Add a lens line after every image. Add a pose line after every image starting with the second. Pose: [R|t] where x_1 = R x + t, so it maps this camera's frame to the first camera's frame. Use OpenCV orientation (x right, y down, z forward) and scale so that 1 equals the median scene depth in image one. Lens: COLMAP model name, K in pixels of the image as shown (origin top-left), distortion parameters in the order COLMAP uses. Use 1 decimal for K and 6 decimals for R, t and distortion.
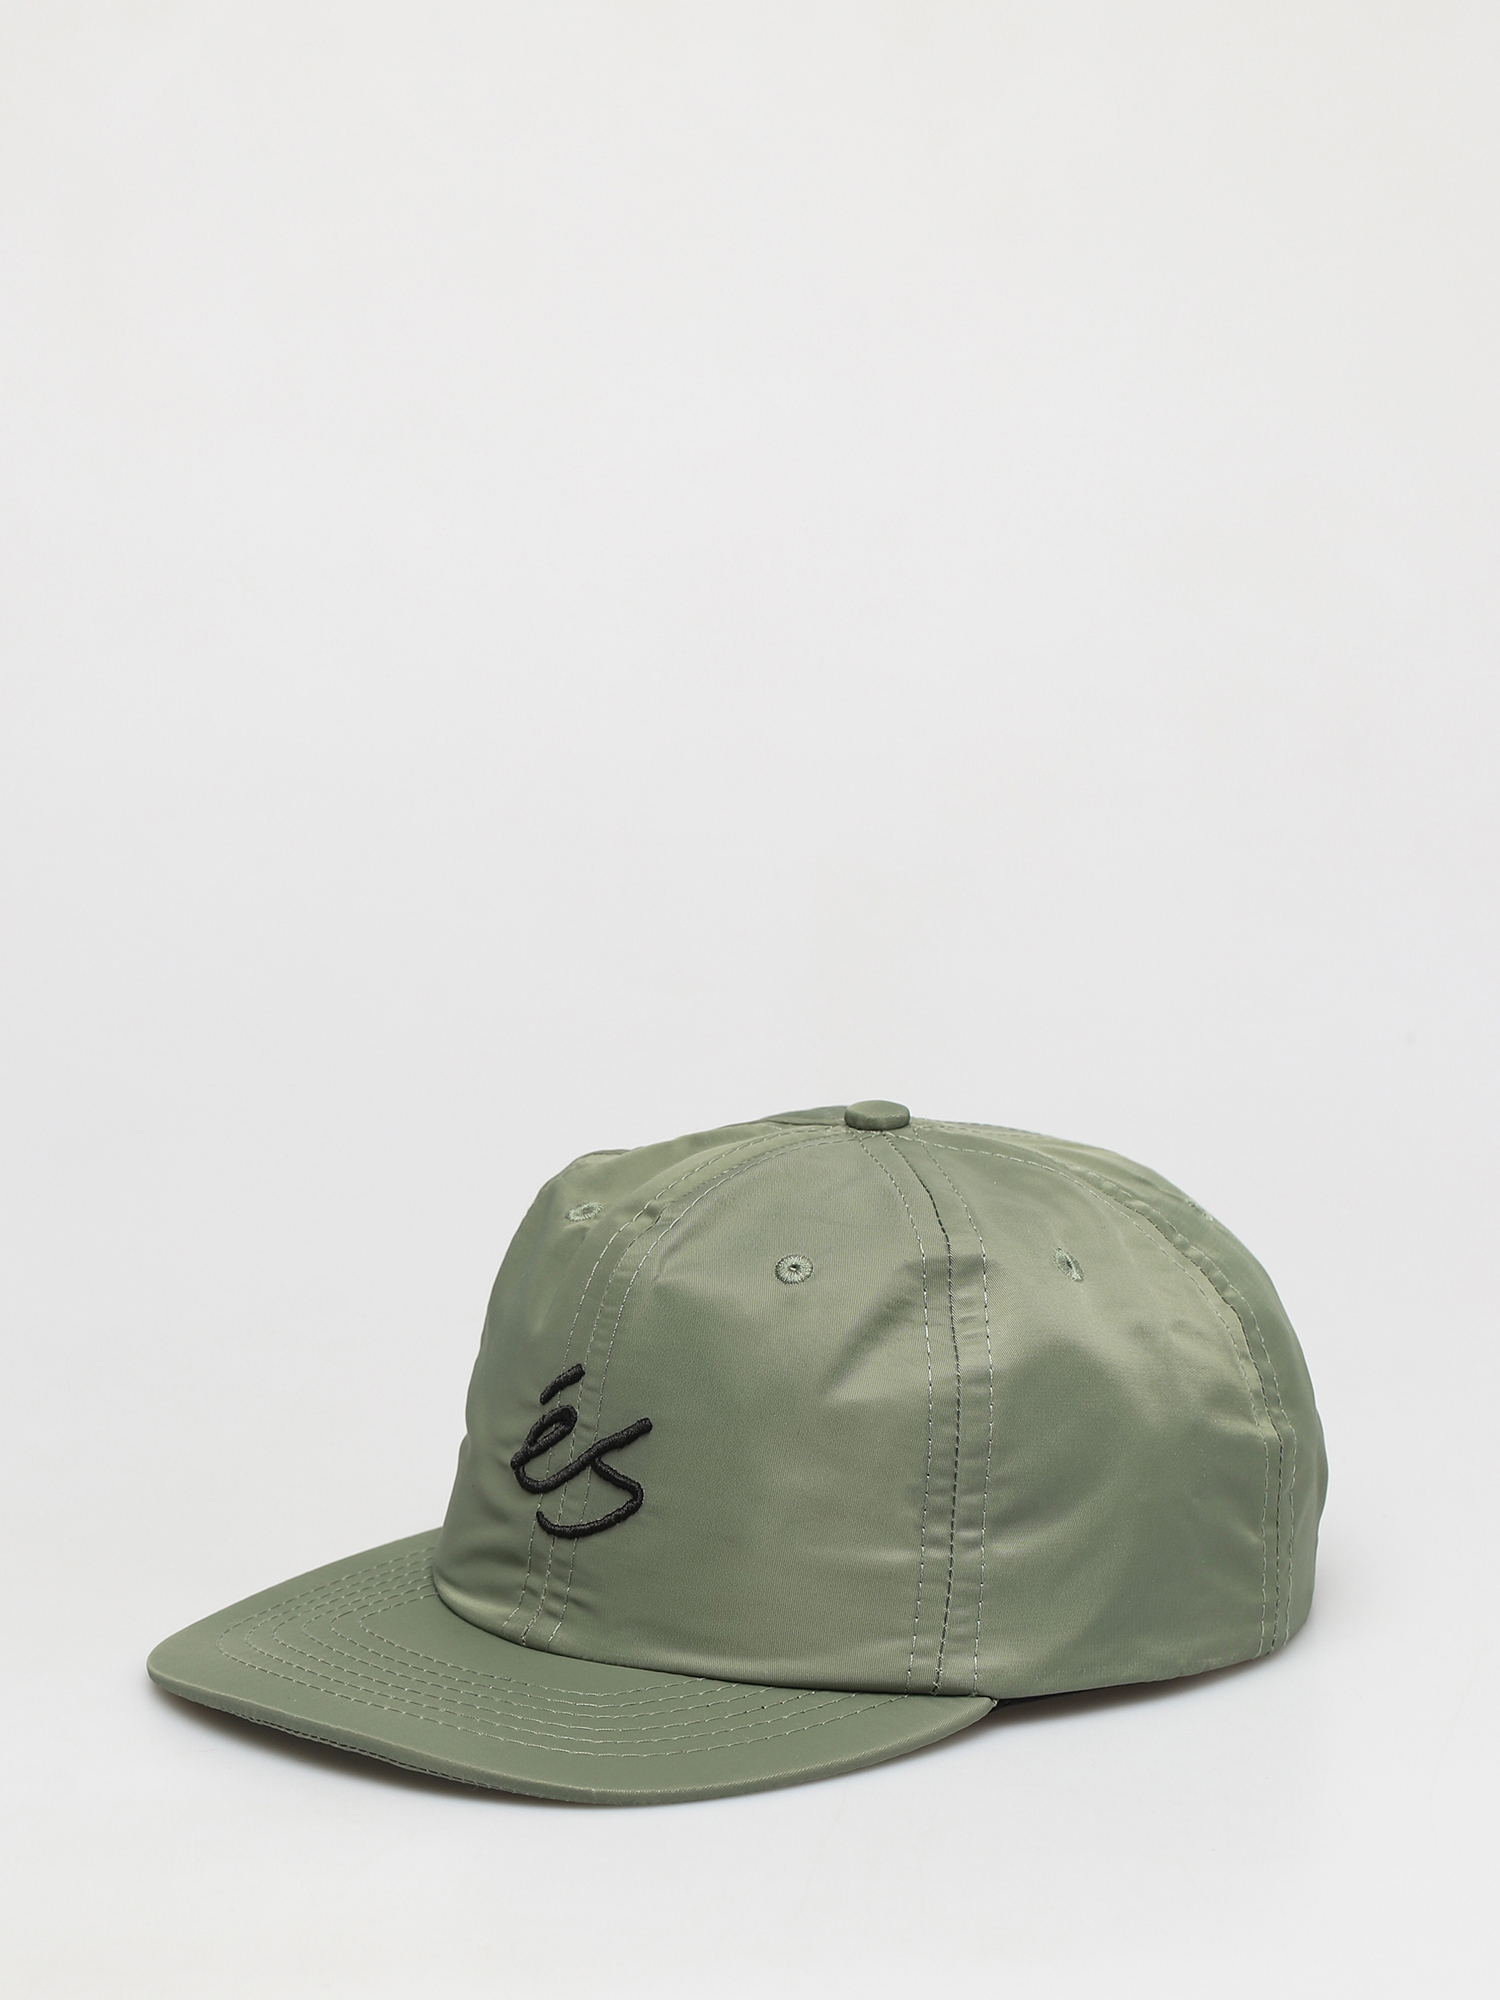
lens RADIAL K [[7902.2, 0, 750.0], [0, 7902.2, 1000.0], [0, 0, 1]] dist [0.108701, 1.023705]
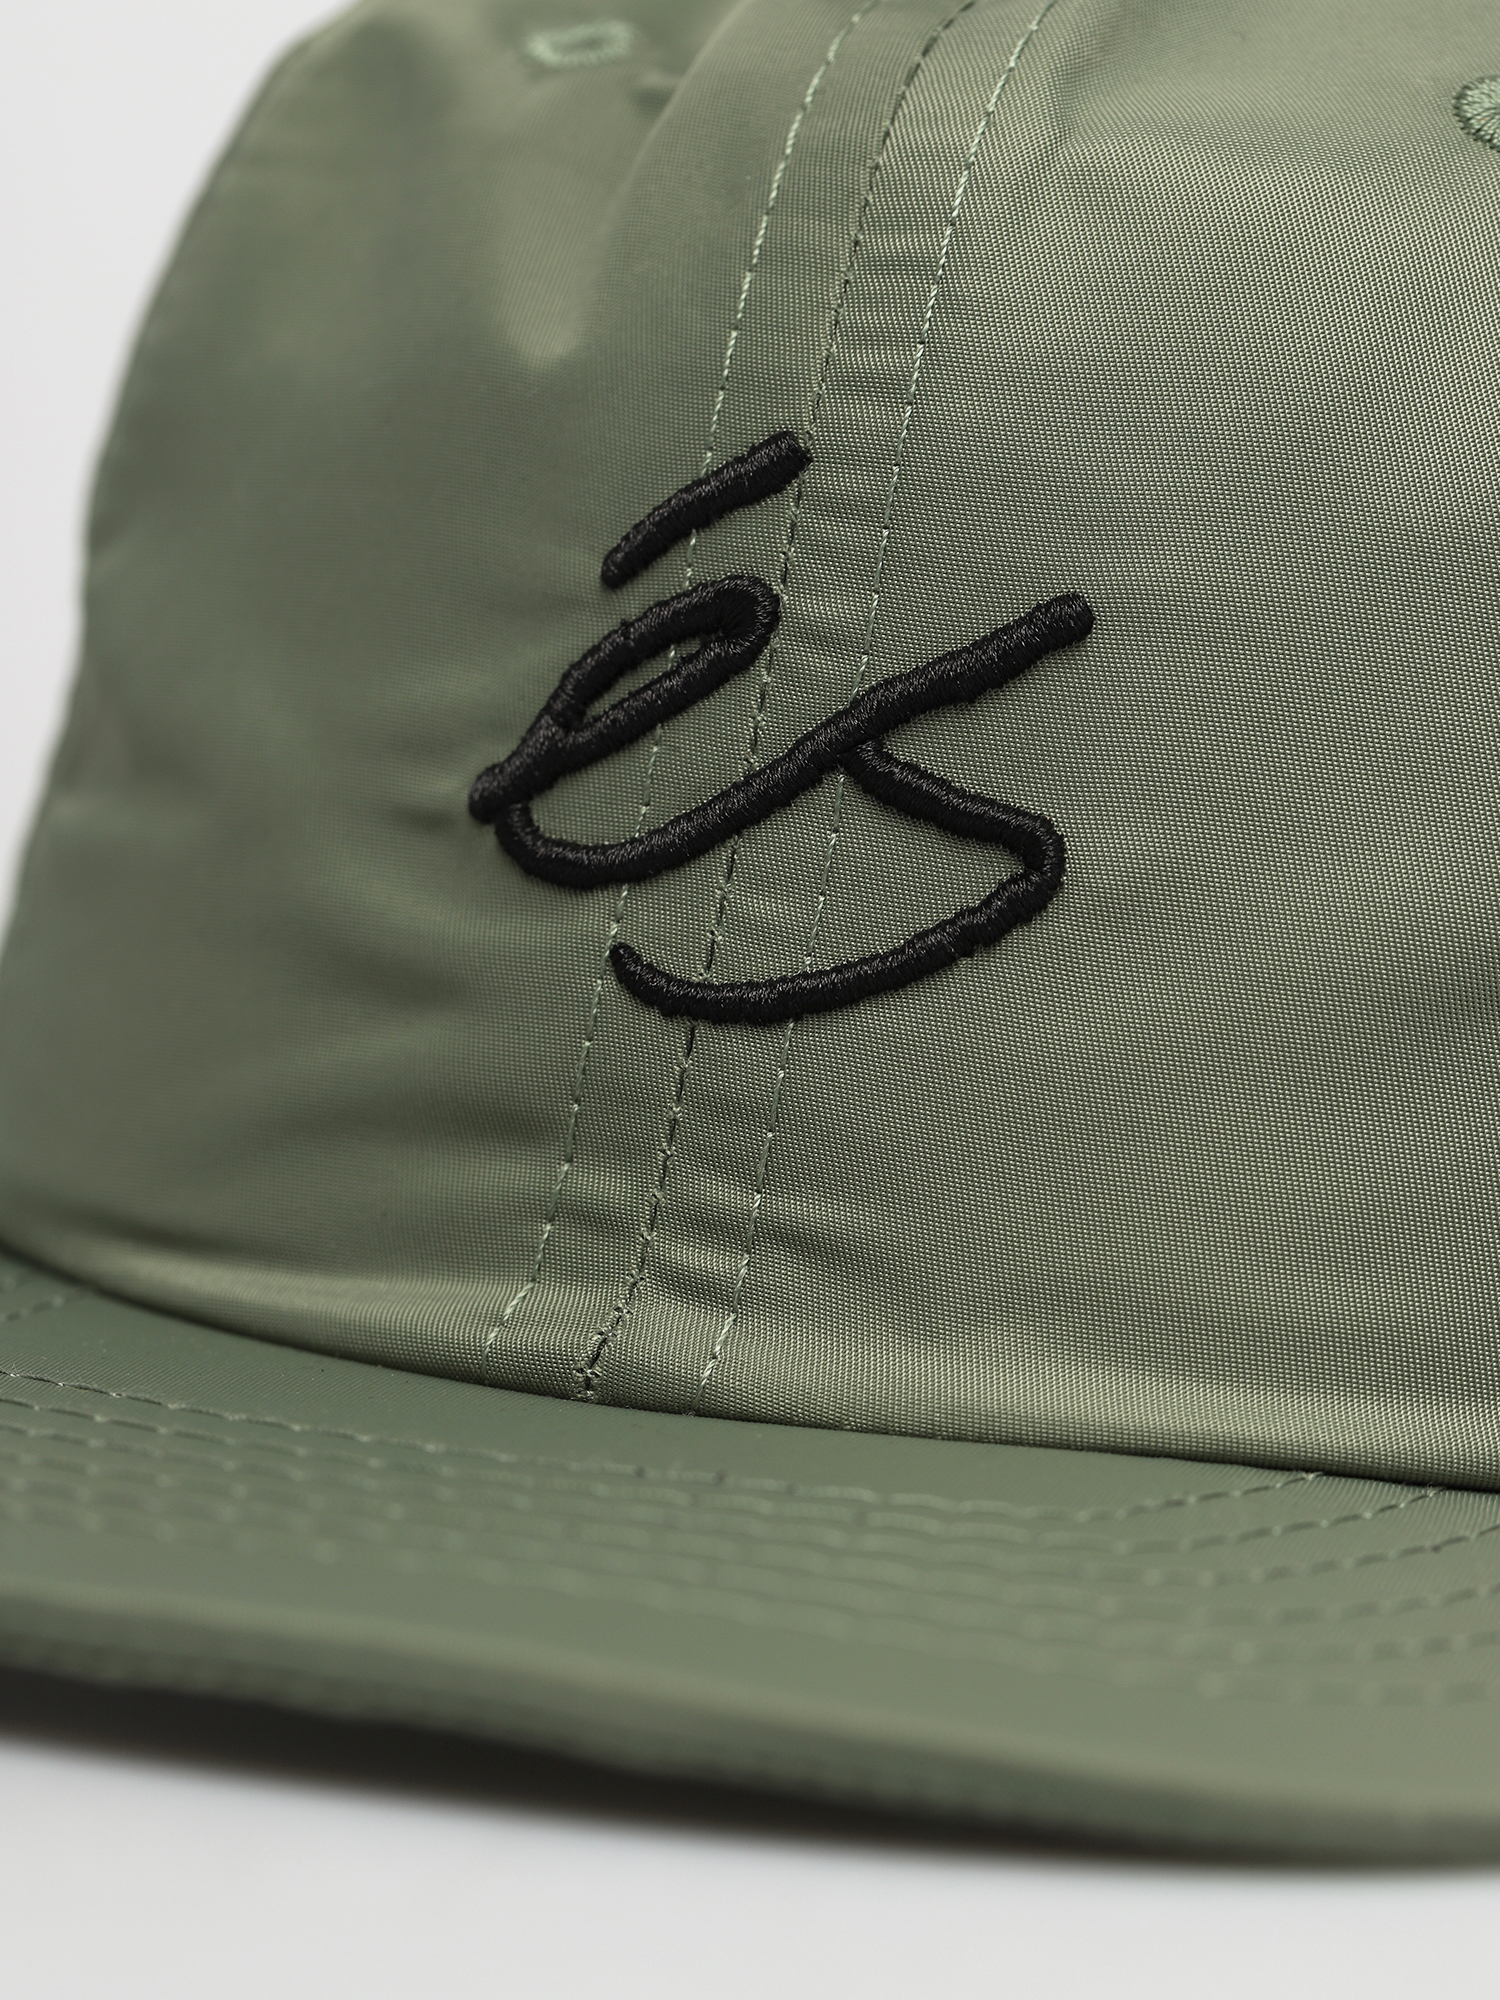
lens RADIAL K [[7902.2, 0, 750.0], [0, 7902.2, 1000.0], [0, 0, 1]] dist [0.108701, 1.023705]
pose [[0.930149, 0.016072, 0.366830, -0.129753], [0.008871, 0.997766, -0.066211, 0.086433], [-0.367075, 0.064840, 0.927929, 0.730297]]
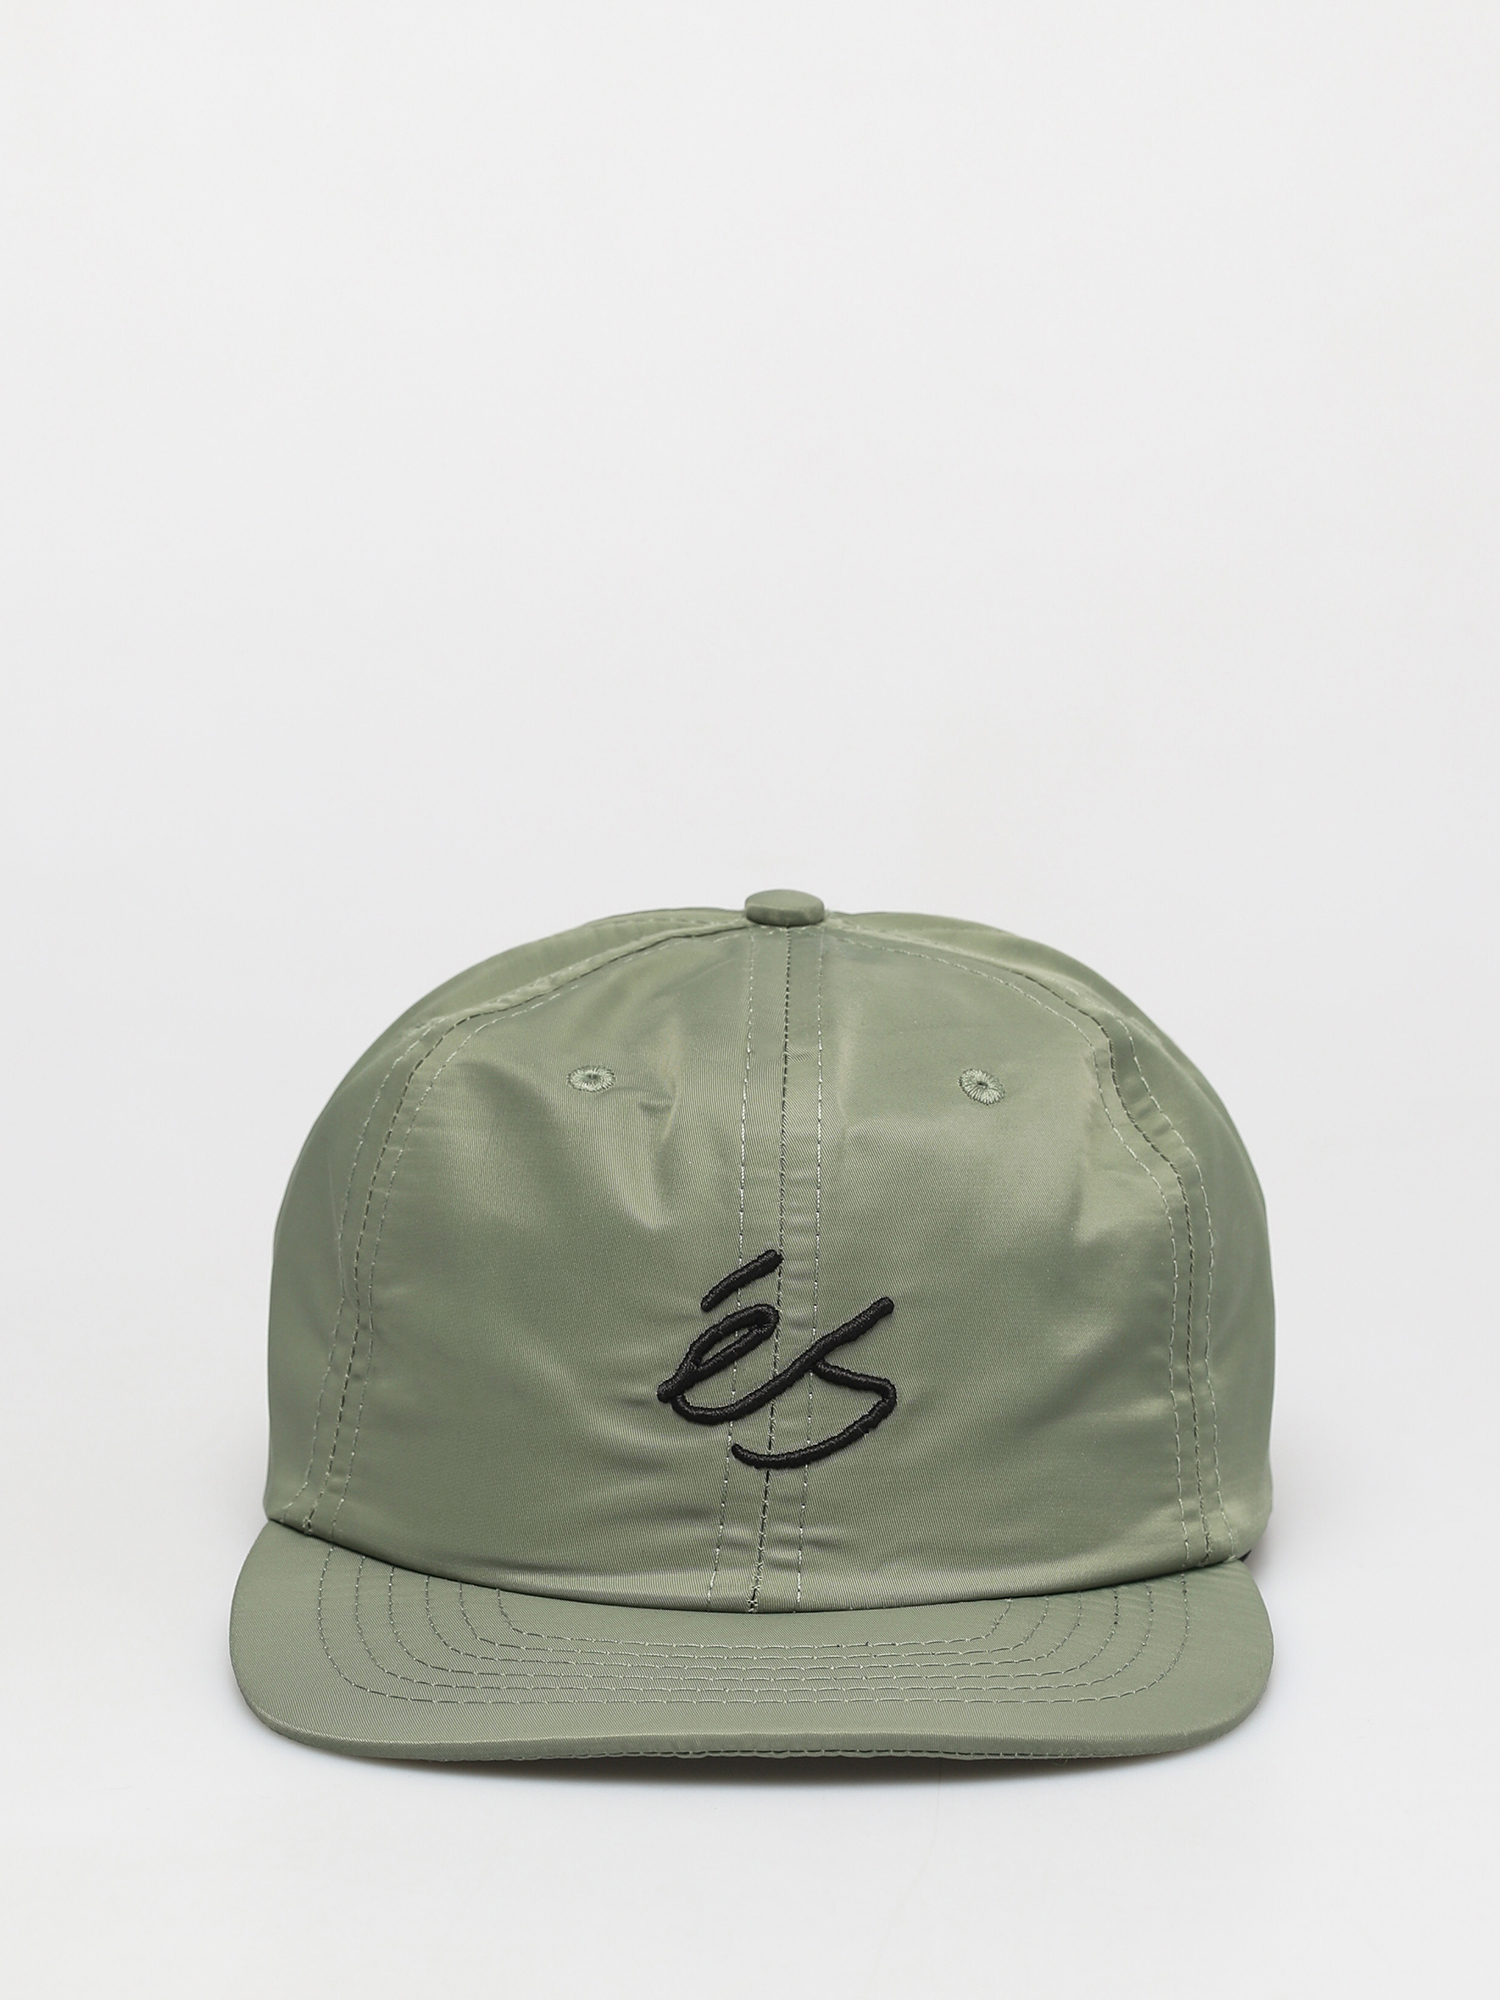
lens RADIAL K [[7902.2, 0, 750.0], [0, 7902.2, 1000.0], [0, 0, 1]] dist [0.108701, 1.023705]
pose [[0.682107, -0.133685, 0.718929, -0.592542], [0.136259, 0.989164, 0.054655, -0.022635], [-0.718445, 0.060680, 0.692932, 0.447783]]
